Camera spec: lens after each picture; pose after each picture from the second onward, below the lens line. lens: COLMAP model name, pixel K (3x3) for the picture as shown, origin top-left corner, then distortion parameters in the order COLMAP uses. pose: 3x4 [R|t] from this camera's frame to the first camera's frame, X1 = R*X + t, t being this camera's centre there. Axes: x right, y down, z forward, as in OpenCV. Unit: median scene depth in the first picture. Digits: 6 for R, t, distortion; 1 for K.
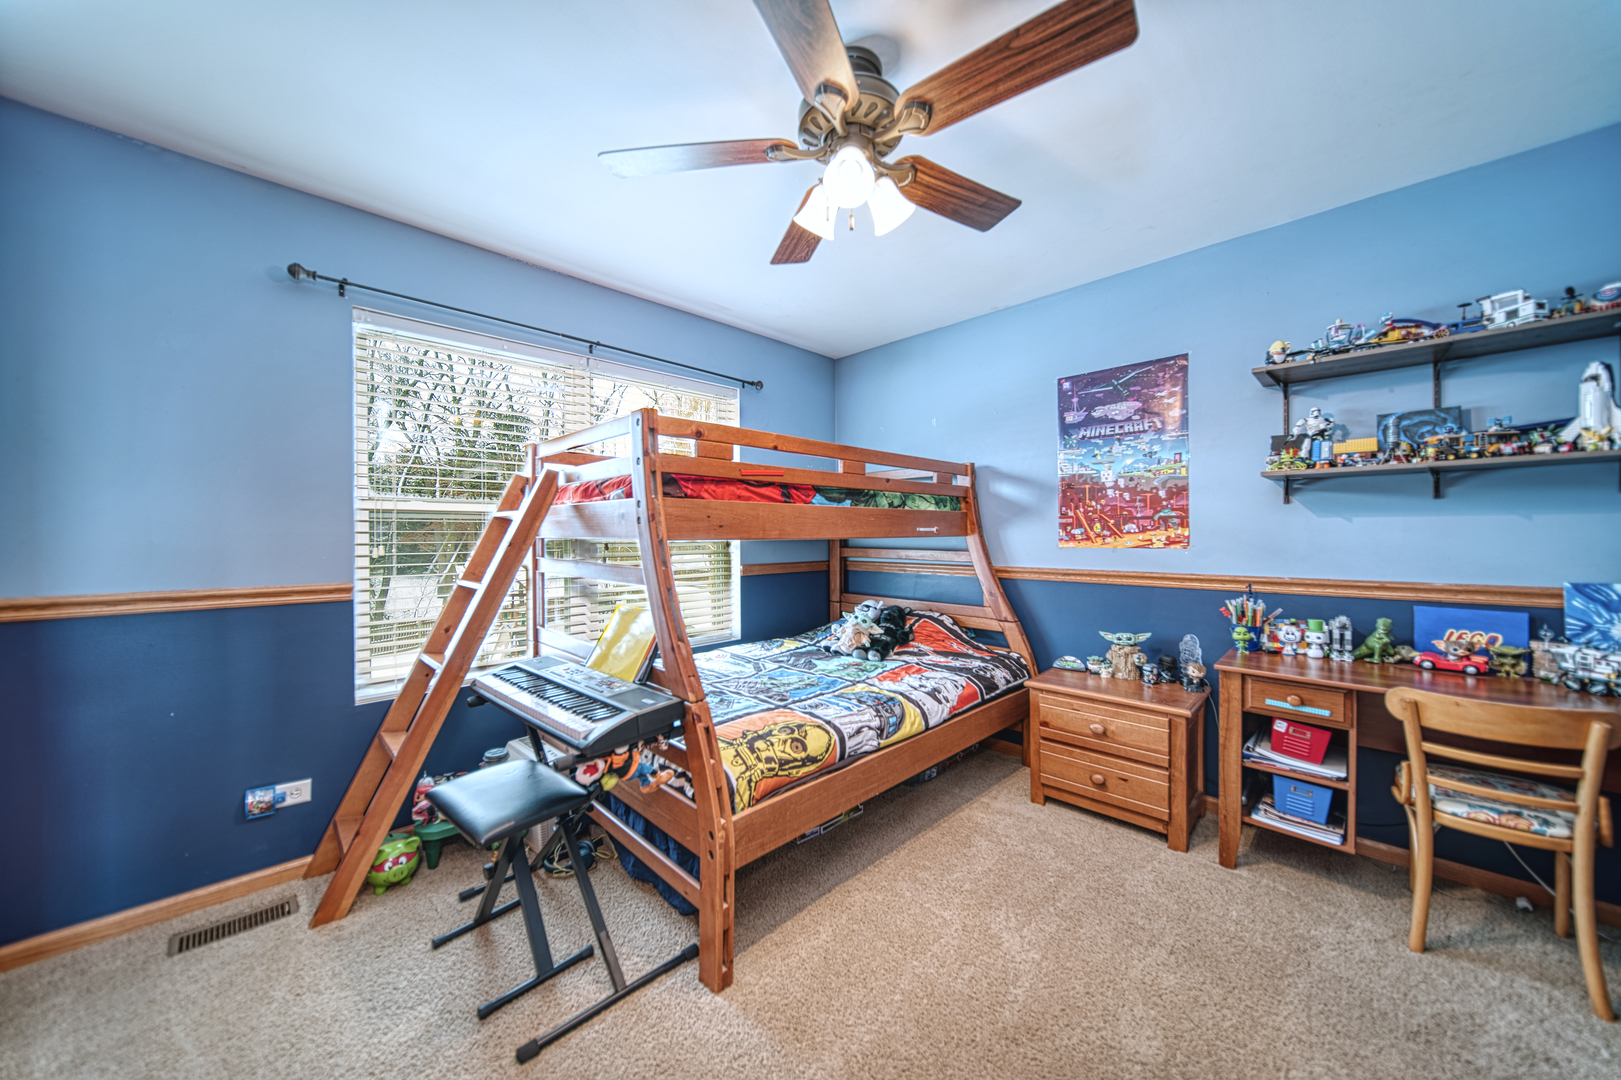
lens RADIAL K [[562.4, 0, 808.8], [0, 562.4, 538.5], [0, 0, 1]] dist [-0.002270, -0.000173]
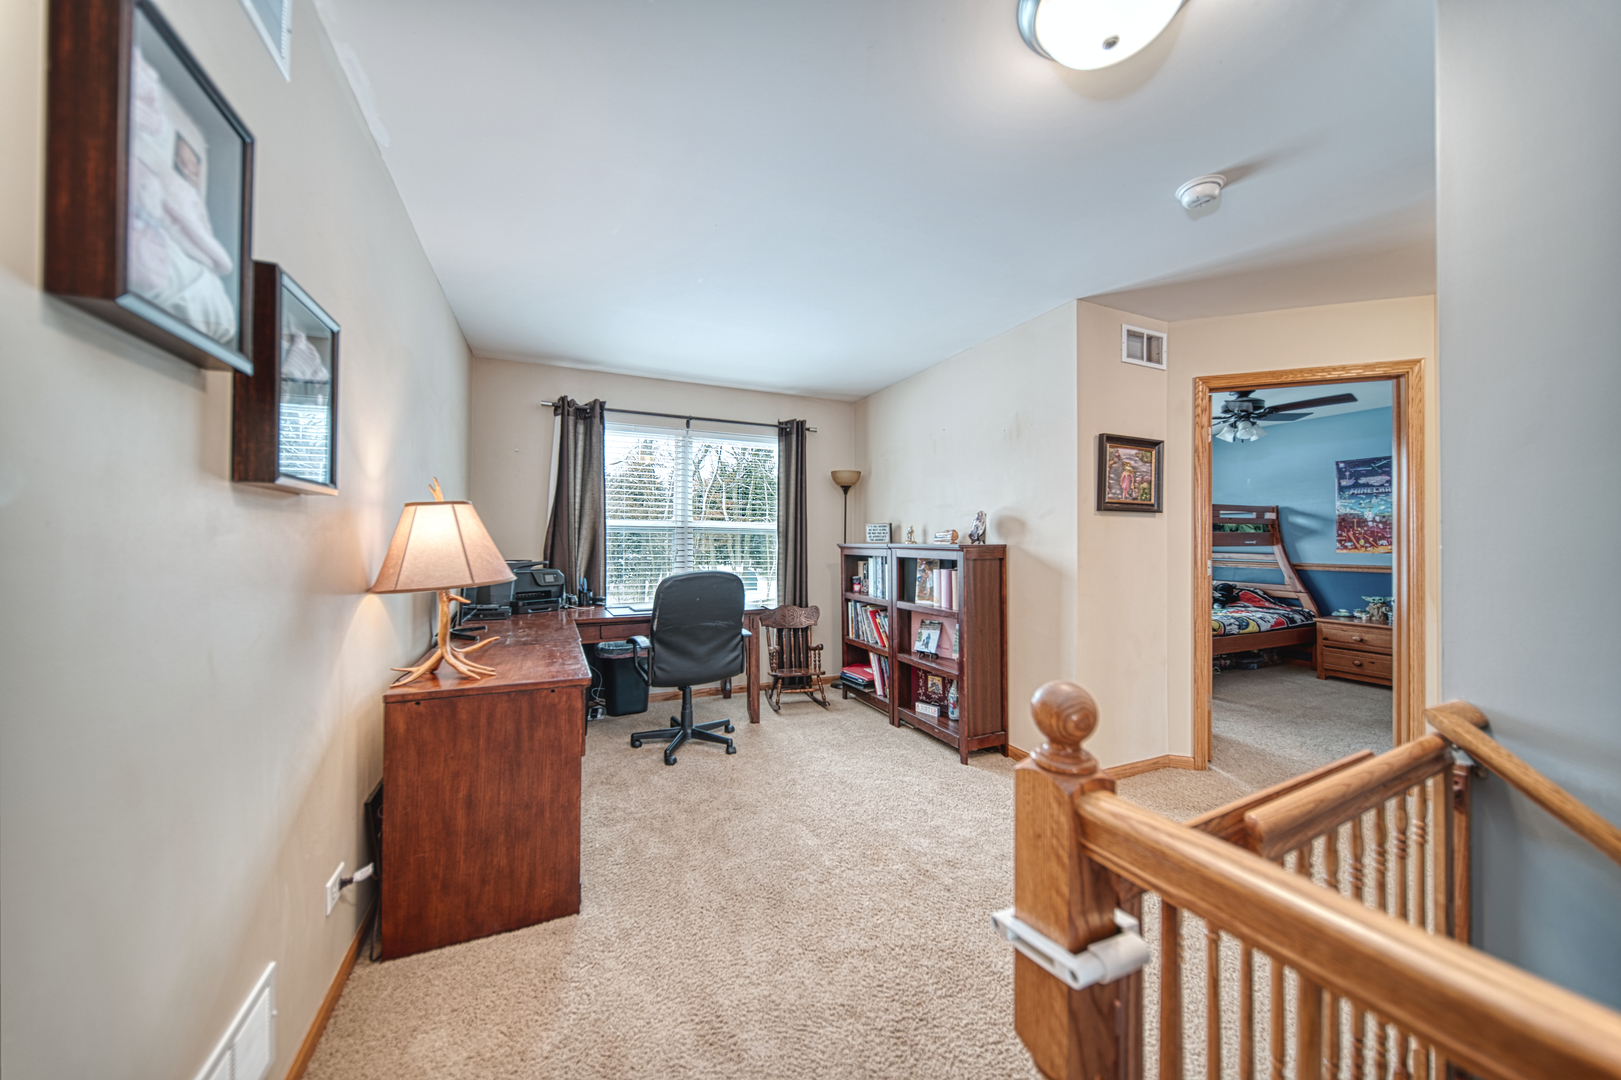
lens RADIAL K [[562.4, 0, 811.3], [0, 562.4, 539.6], [0, 0, 1]] dist [-0.002270, -0.000173]
pose [[0.939416, 0.010149, -0.342628, -0.557524], [-0.014780, 0.999831, -0.010906, 0.019039], [0.342460, 0.015309, 0.939408, -1.356809]]
